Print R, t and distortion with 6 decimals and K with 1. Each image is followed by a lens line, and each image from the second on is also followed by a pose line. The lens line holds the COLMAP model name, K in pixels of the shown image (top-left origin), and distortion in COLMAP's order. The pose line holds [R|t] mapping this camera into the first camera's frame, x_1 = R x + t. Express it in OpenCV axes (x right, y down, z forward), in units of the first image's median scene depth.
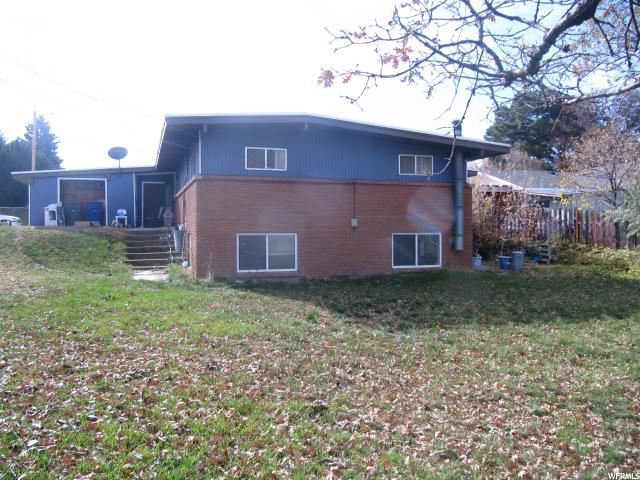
lens RADIAL K [[509.2, 0, 320.0], [0, 509.2, 240.0], [0, 0, 1]] dist [-0.045797, 0.009156]
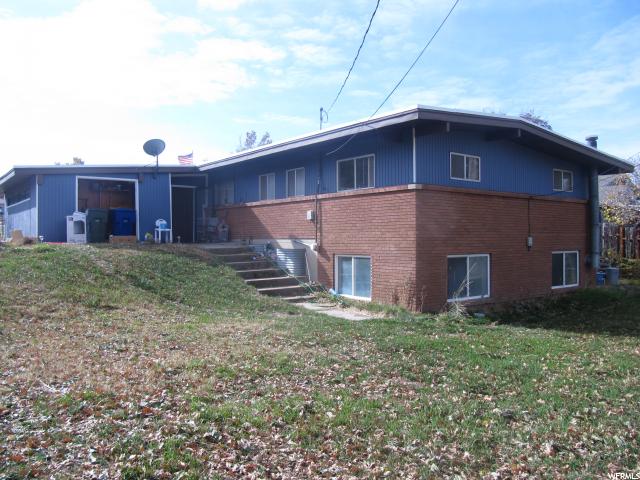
lens RADIAL K [[509.2, 0, 320.0], [0, 509.2, 240.0], [0, 0, 1]] dist [-0.045797, 0.009156]
pose [[0.944323, 0.000234, 0.329019, -0.559068], [0.004317, 0.999905, -0.013101, -0.024883], [-0.328991, 0.013792, 0.944232, 0.251865]]
